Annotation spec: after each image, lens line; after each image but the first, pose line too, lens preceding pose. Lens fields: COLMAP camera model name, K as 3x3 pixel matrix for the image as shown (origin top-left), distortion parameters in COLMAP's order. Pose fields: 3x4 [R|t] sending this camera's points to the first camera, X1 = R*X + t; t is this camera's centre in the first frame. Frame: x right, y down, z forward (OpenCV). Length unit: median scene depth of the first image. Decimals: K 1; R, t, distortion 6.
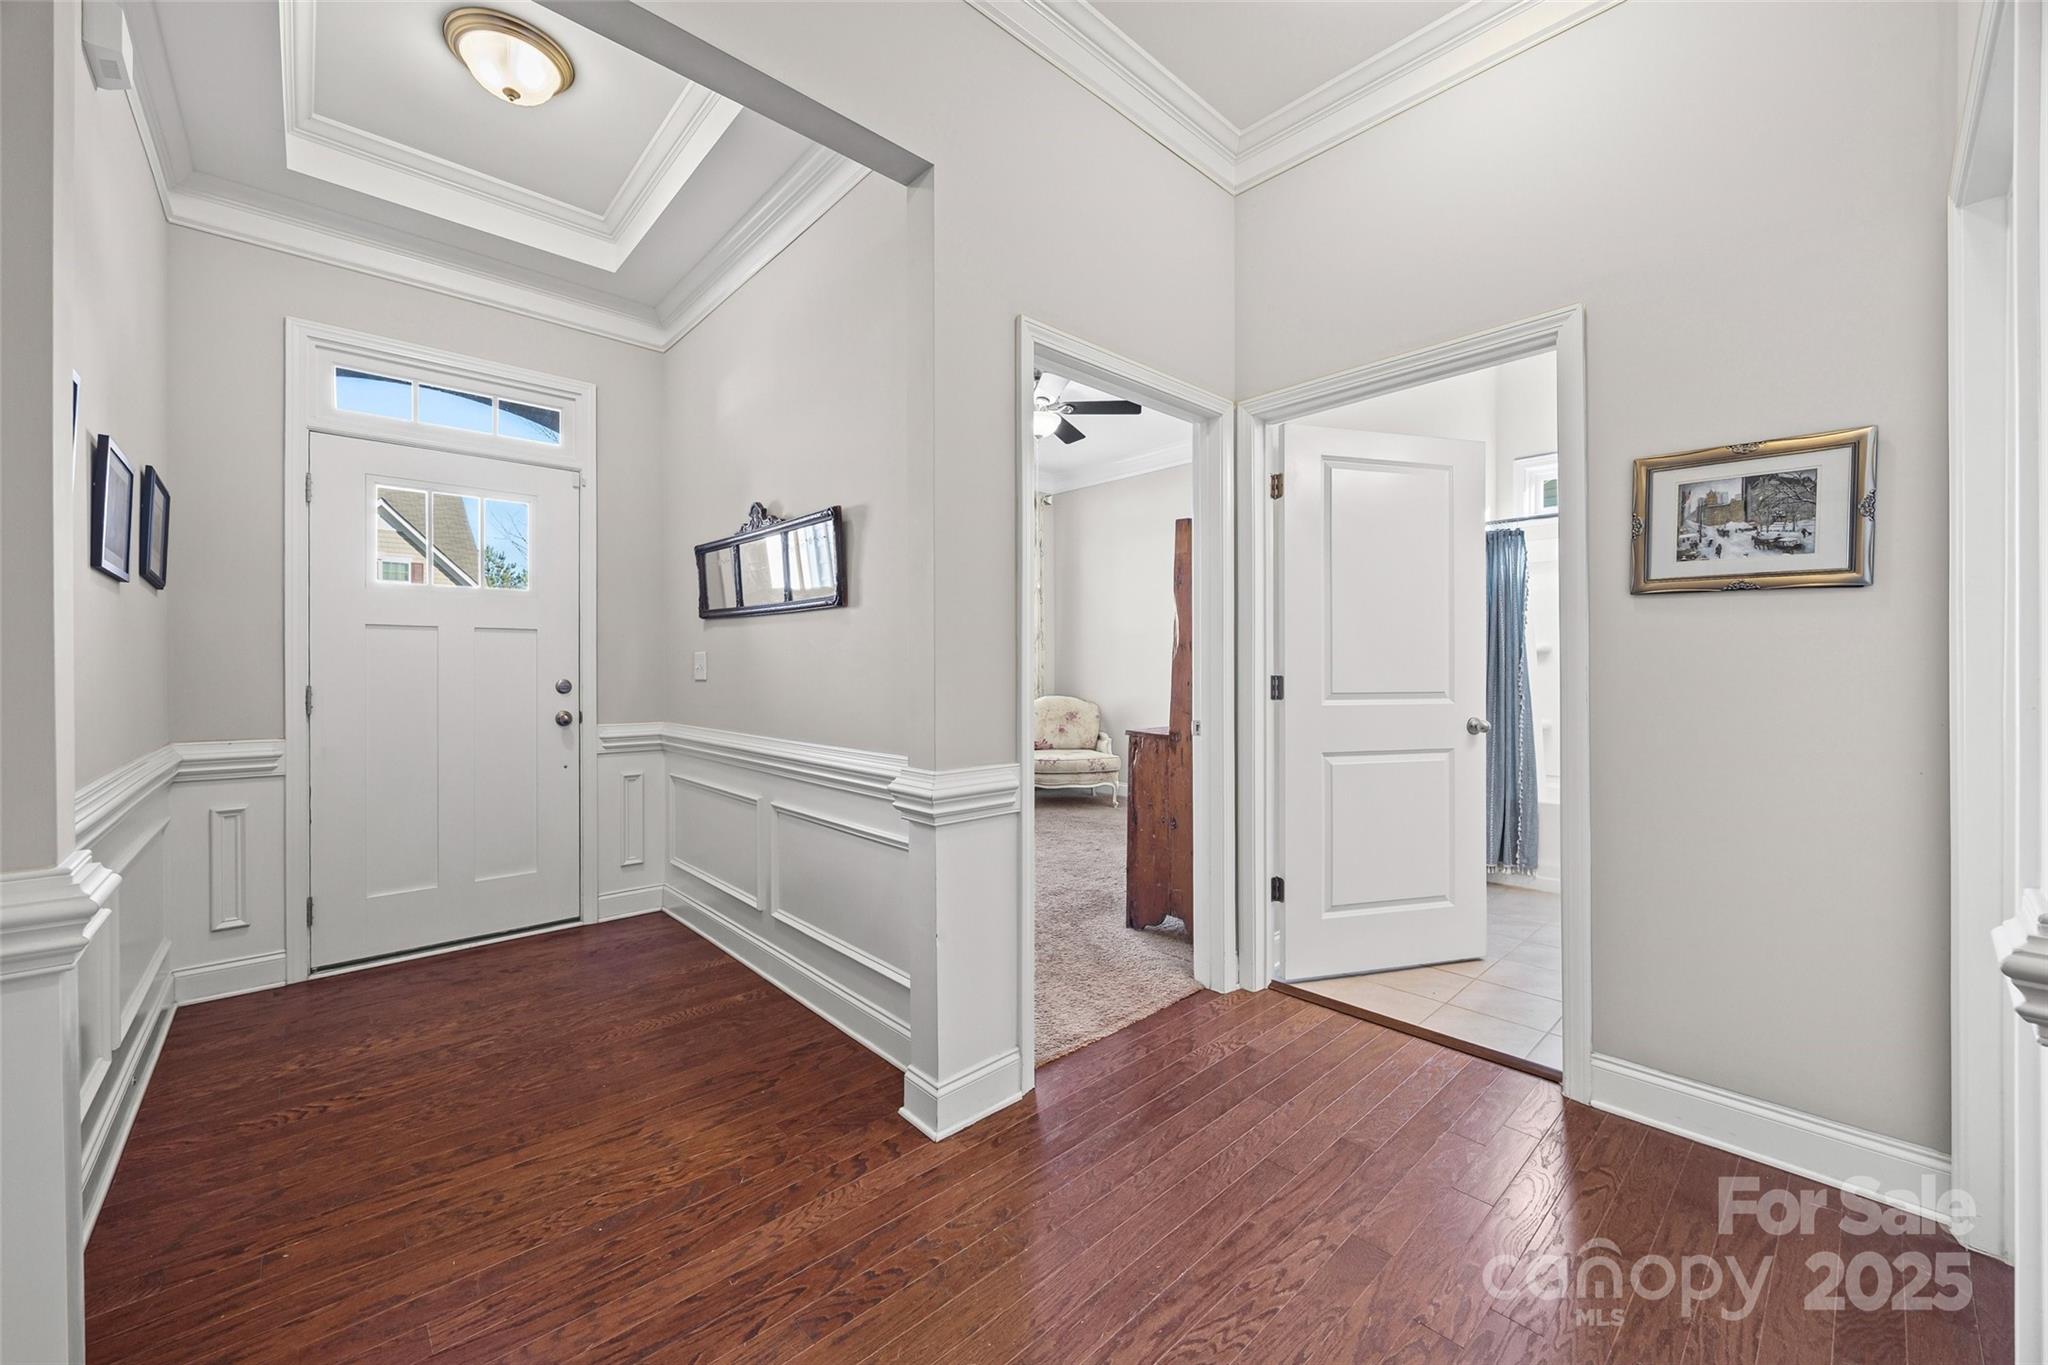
lens RADIAL K [[791.3, 0, 1022.6], [0, 791.3, 674.9], [0, 0, 1]] dist [0.000851, -0.000781]
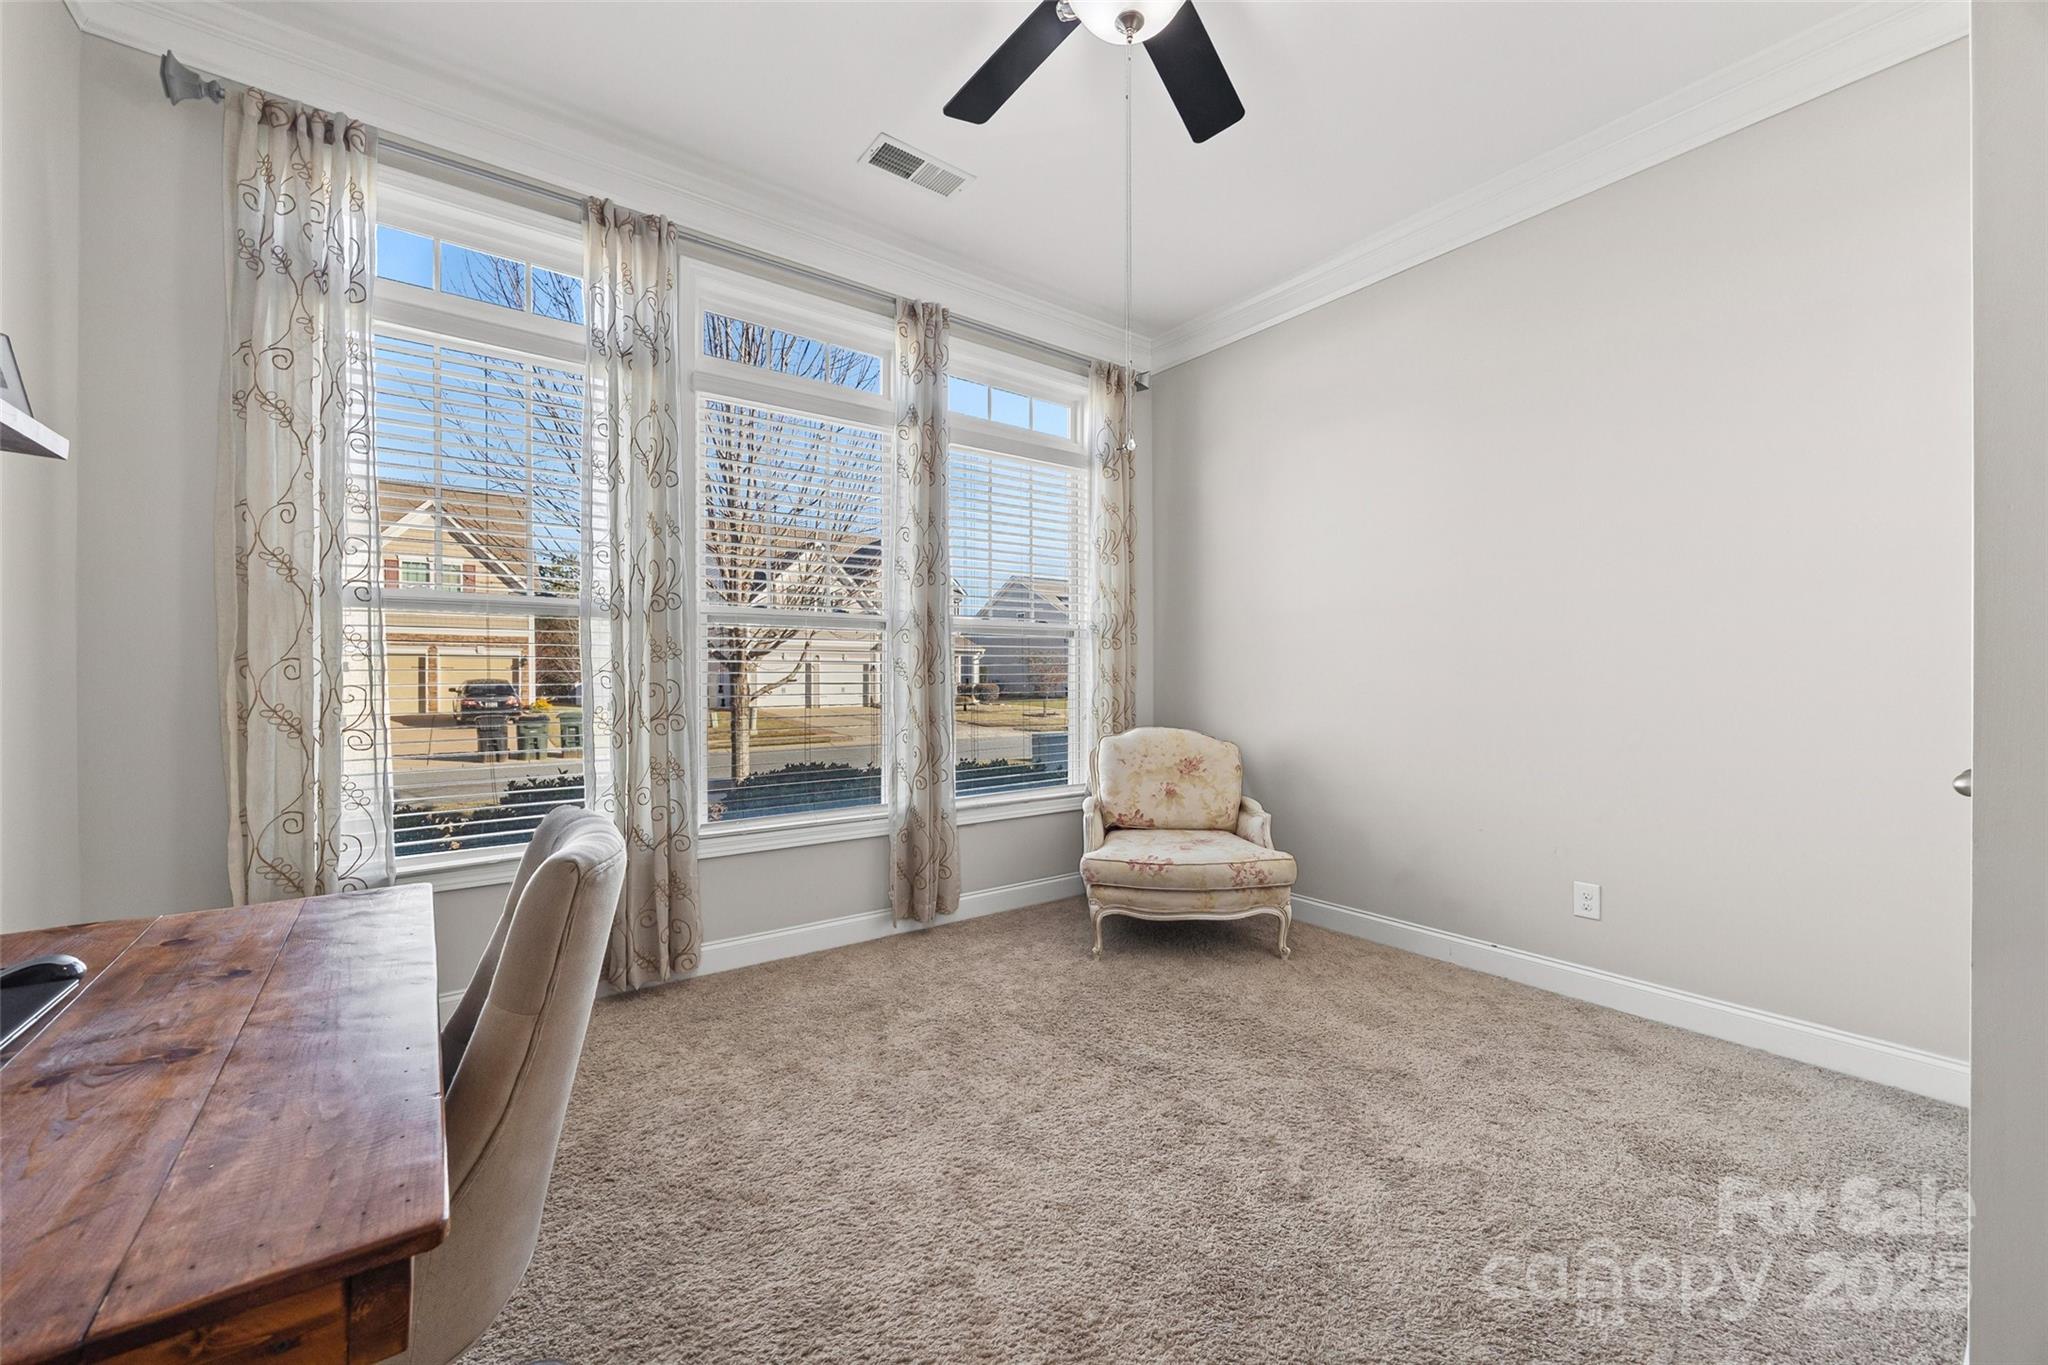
lens RADIAL K [[791.3, 0, 1024.5], [0, 791.3, 680.7], [0, 0, 1]] dist [0.000851, -0.000781]
pose [[0.994662, 0.001366, -0.103179, 0.006355], [-0.001586, 0.999997, -0.002053, -0.004510], [0.103176, 0.002205, 0.994661, 0.461592]]
